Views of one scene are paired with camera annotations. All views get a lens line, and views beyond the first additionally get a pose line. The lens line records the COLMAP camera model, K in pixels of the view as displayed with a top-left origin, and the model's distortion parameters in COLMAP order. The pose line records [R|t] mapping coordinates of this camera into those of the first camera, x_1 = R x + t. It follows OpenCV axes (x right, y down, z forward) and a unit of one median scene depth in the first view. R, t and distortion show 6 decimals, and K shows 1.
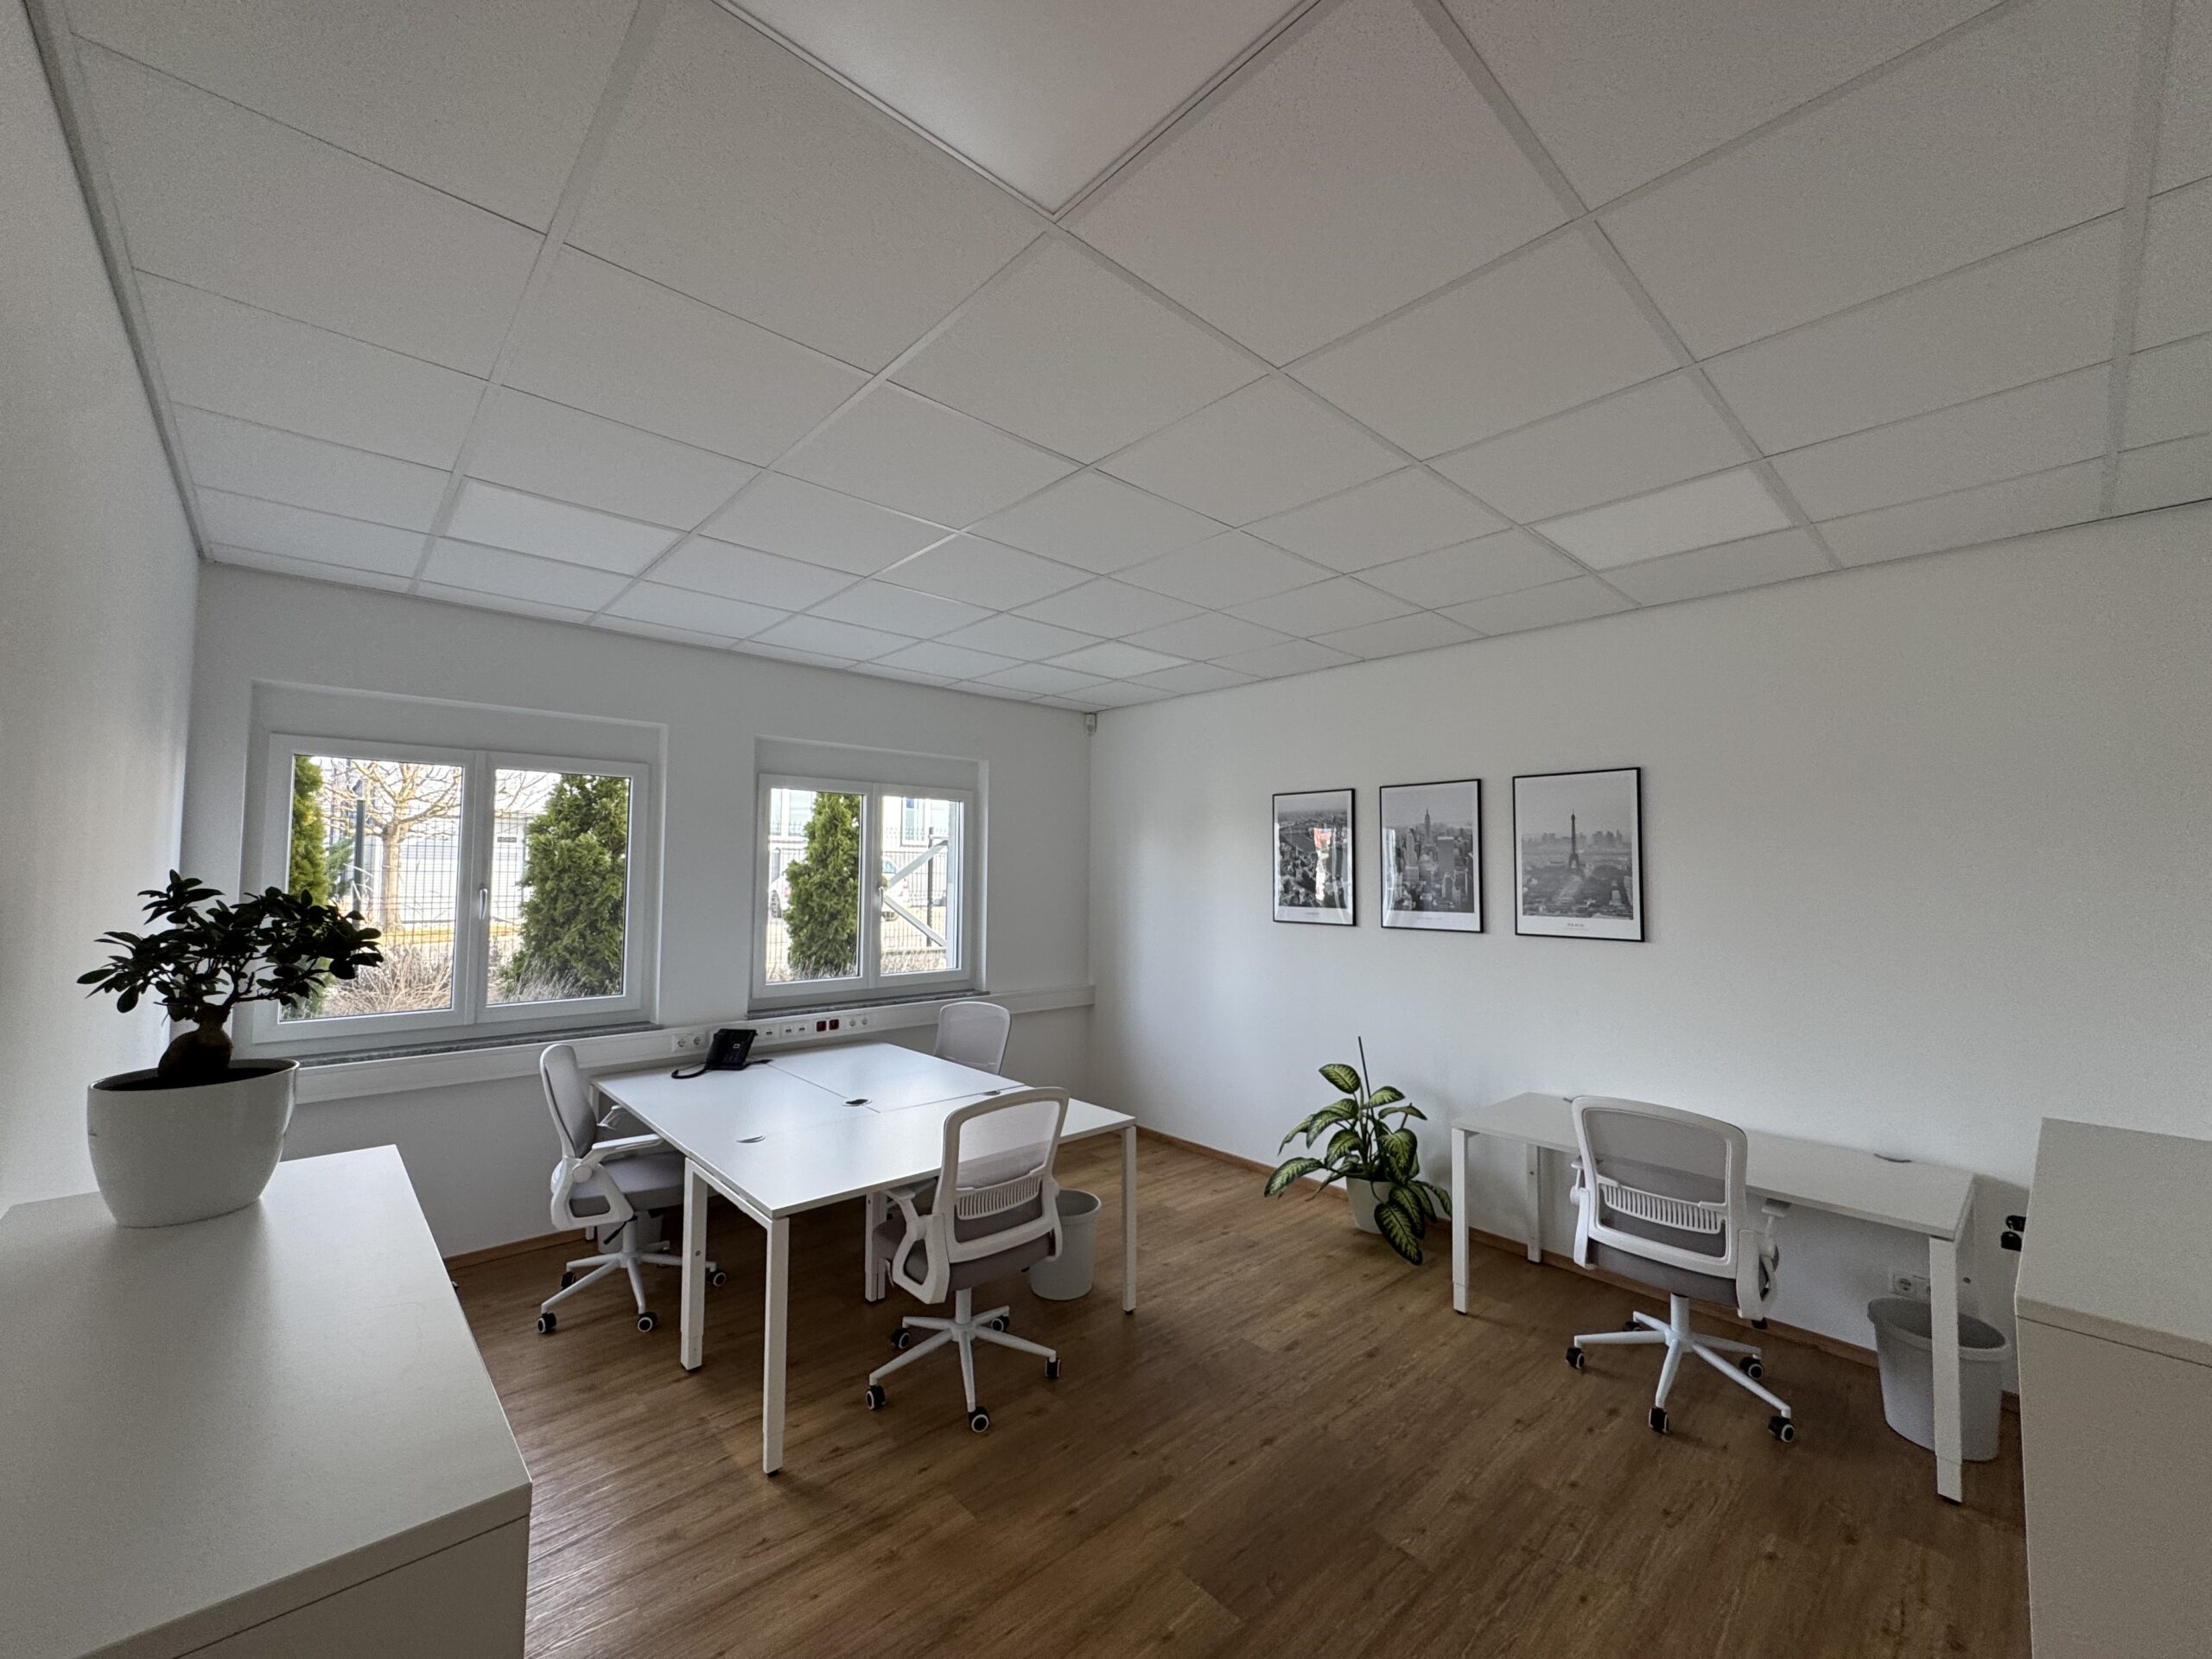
lens RADIAL K [[884.1, 0, 1108.1], [0, 884.1, 828.6], [0, 0, 1]] dist [-0.003176, 0.000250]
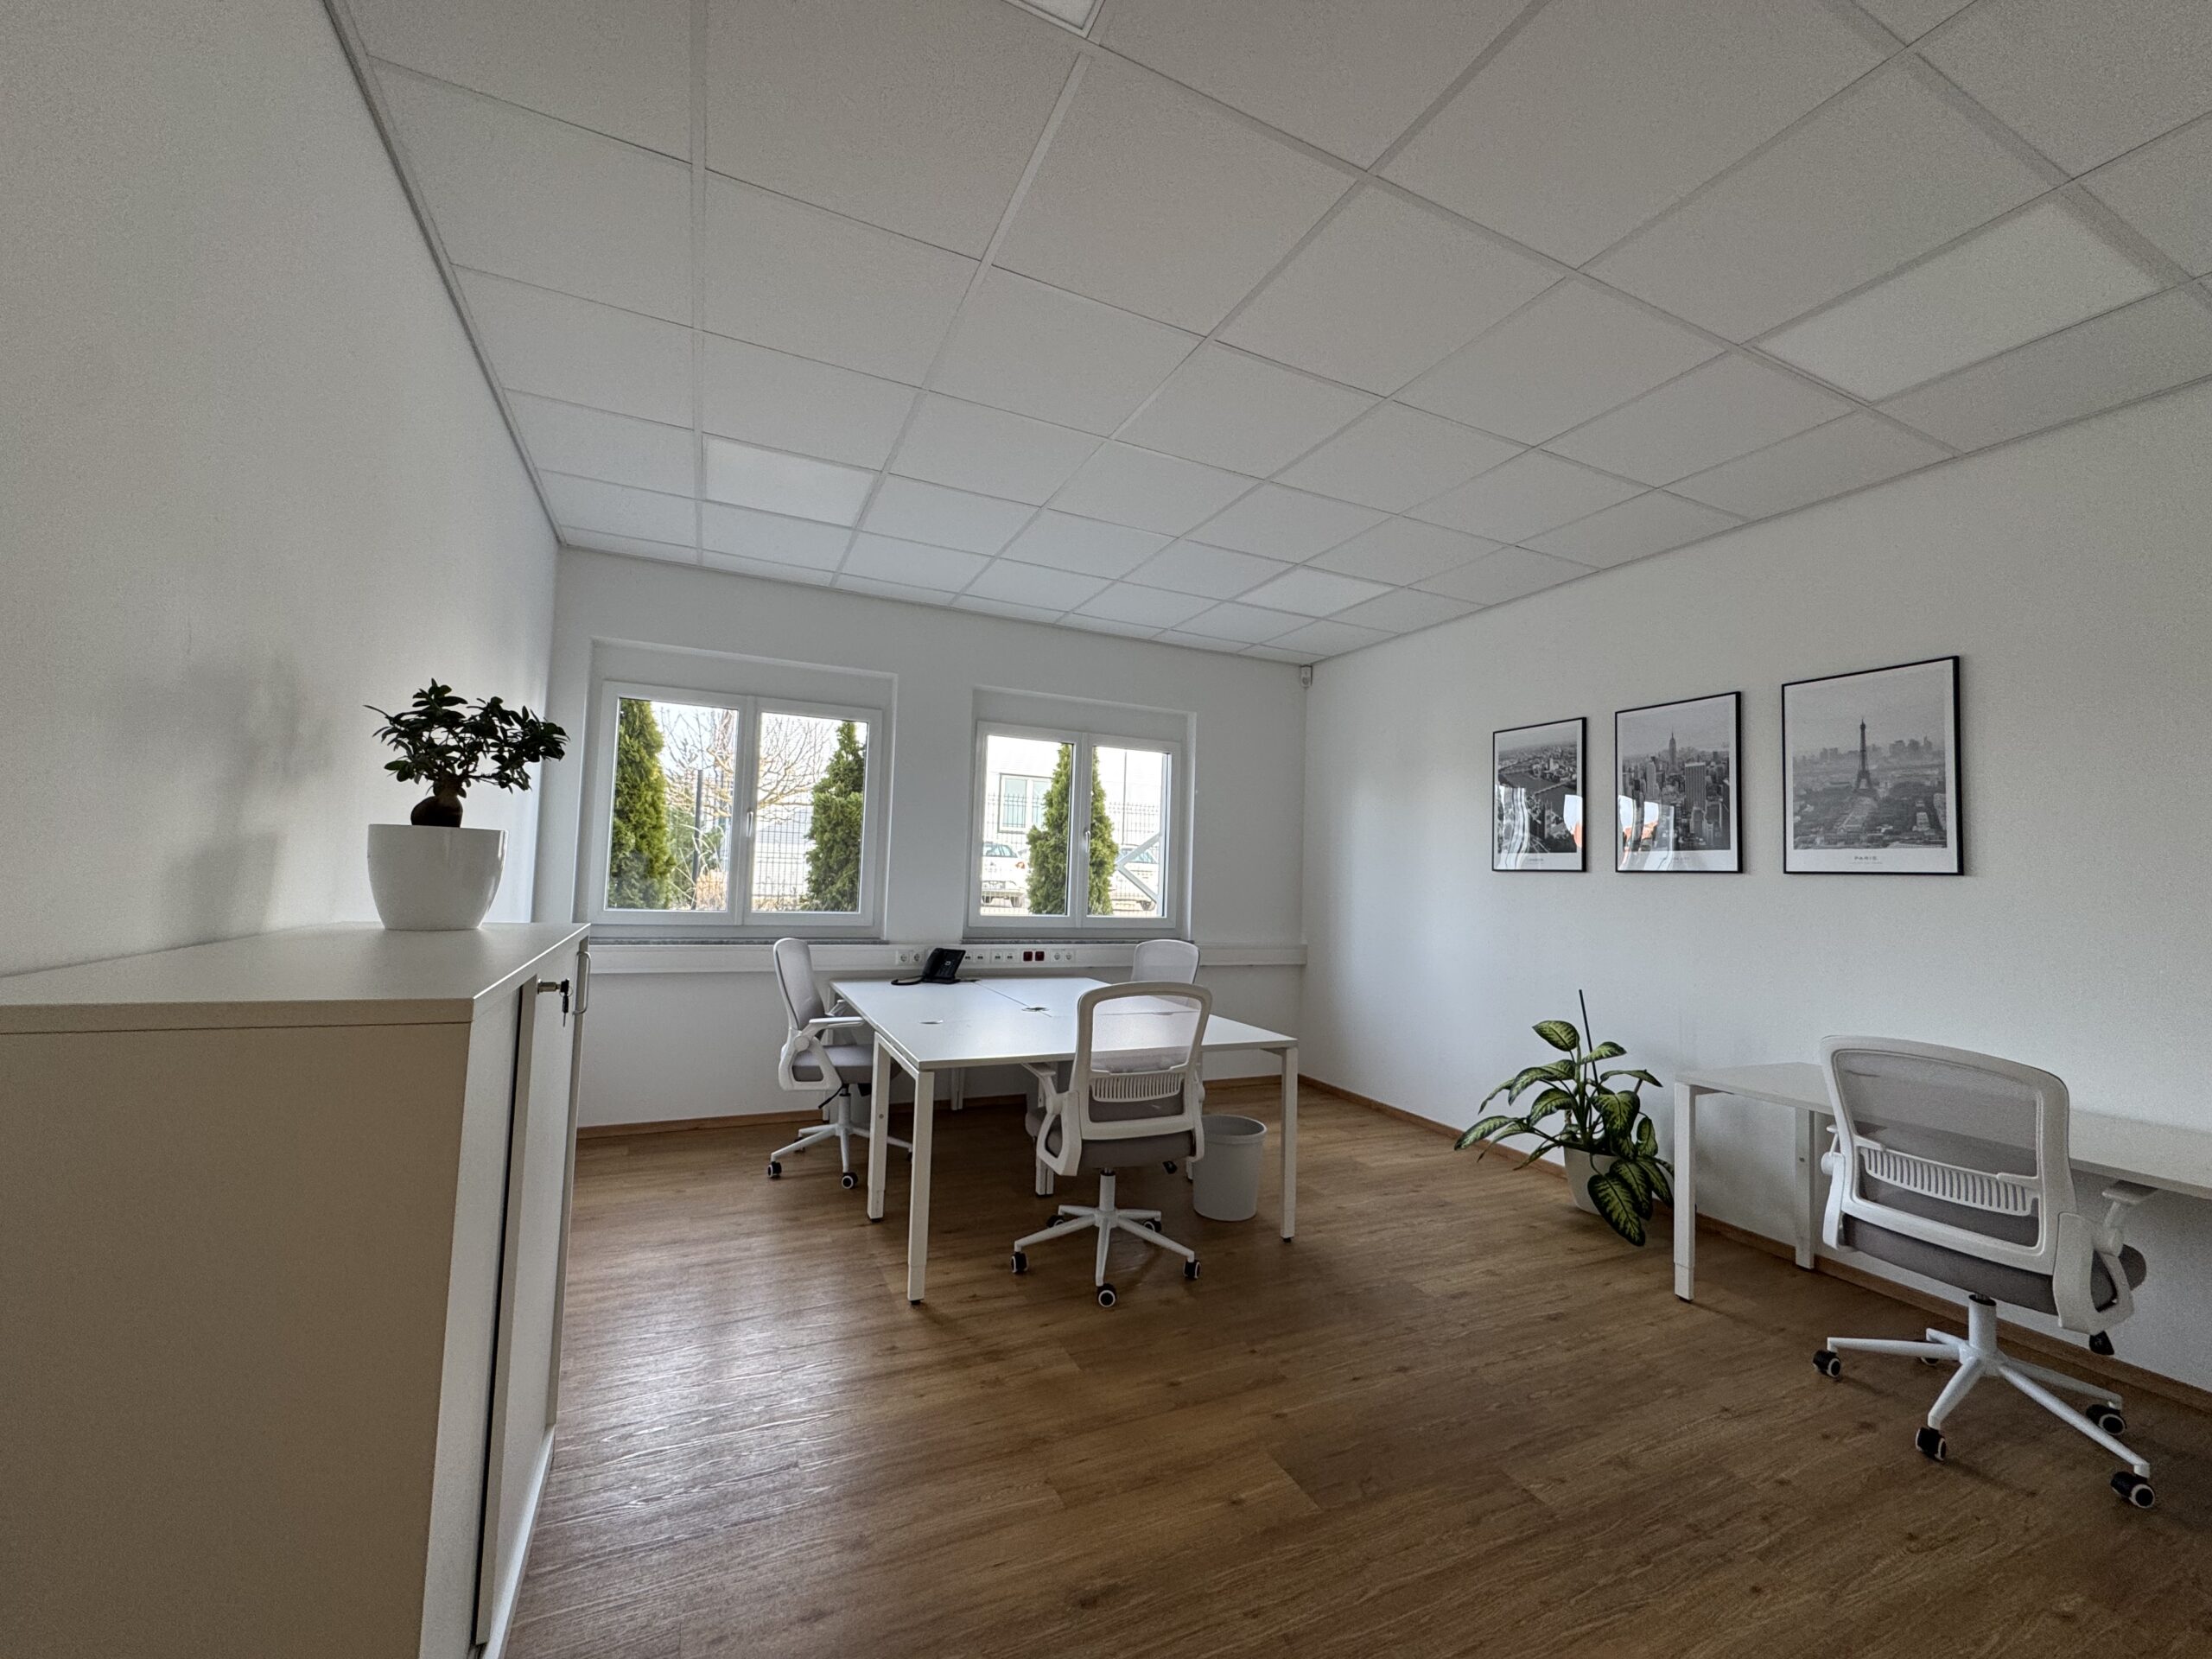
lens RADIAL K [[884.1, 0, 1106.2], [0, 884.1, 828.0], [0, 0, 1]] dist [-0.002235, 0.000027]
pose [[0.952345, 0.007505, -0.304930, 0.125439], [-0.010710, 0.999904, -0.008837, 0.107773], [0.304834, 0.011681, 0.952334, 0.016035]]
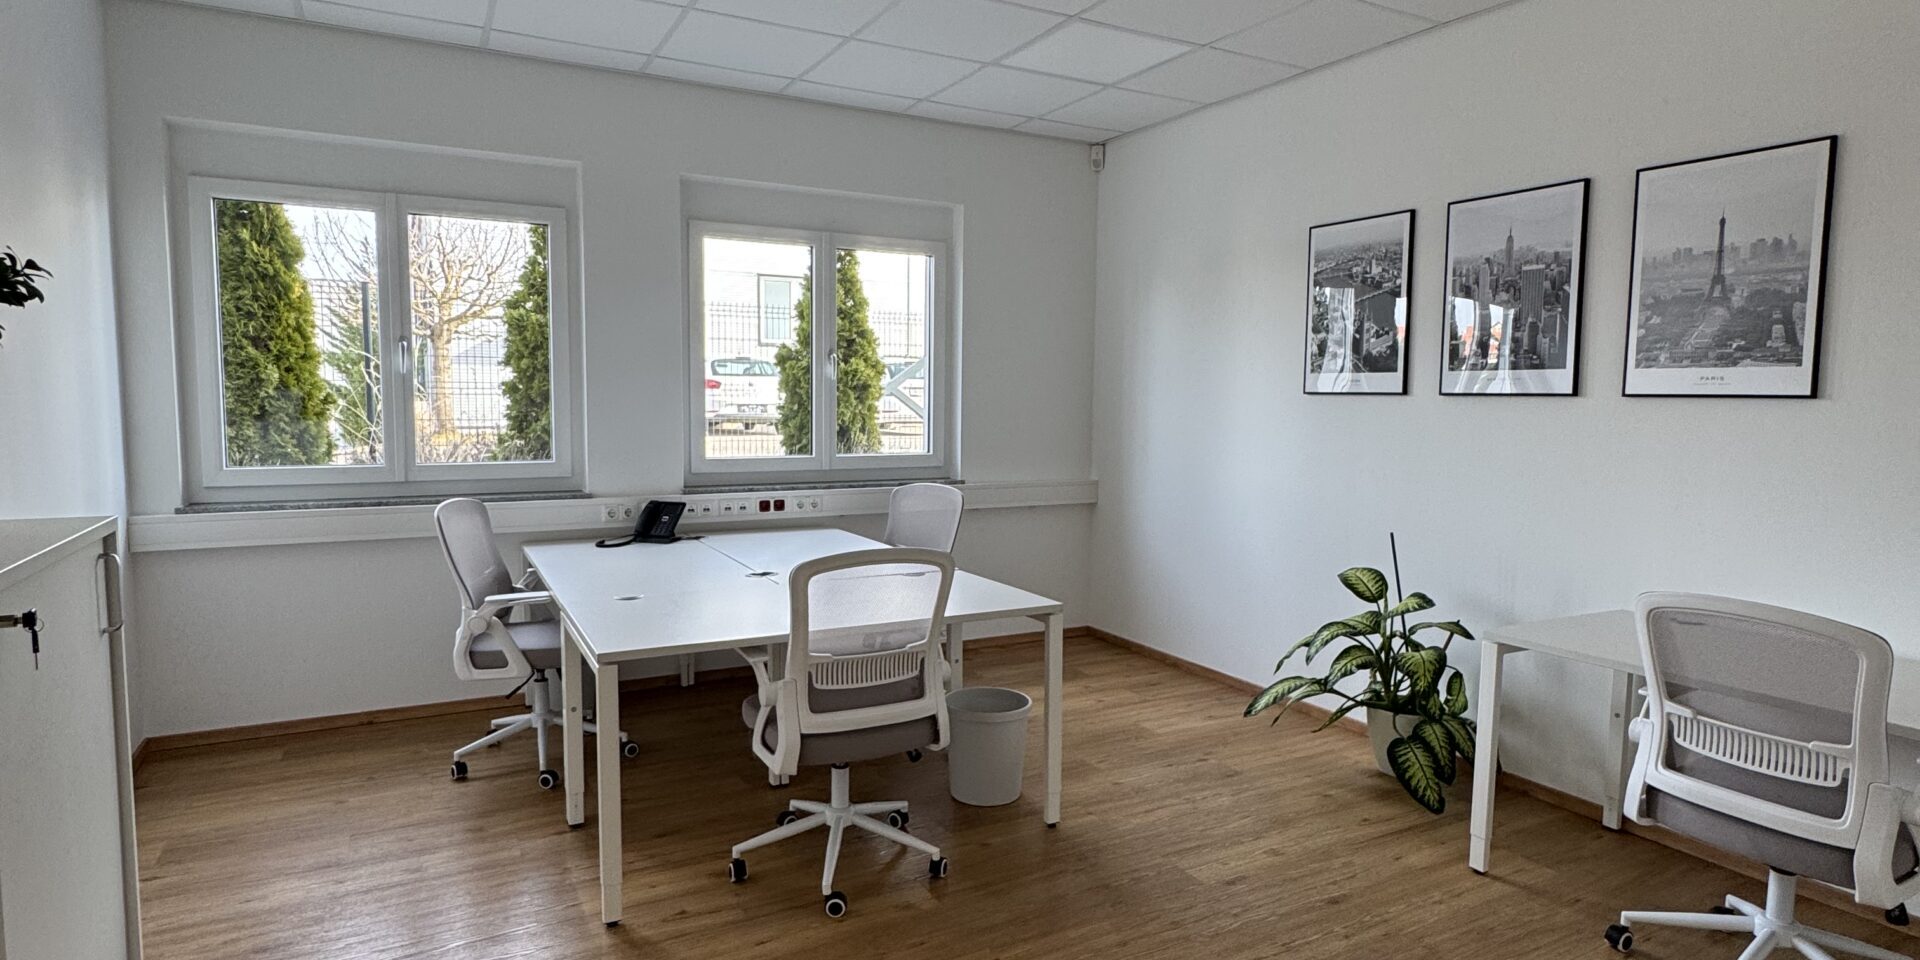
lens RADIAL K [[1023.2, 0, 960.0], [0, 1023.2, 480.0], [0, 0, 1]] dist [-0.004608, 0.001068]
pose [[0.969489, 0.023750, -0.243980, 0.169391], [0.009165, 0.991088, 0.132895, 0.085225], [0.244961, -0.131077, 0.960631, 0.074923]]
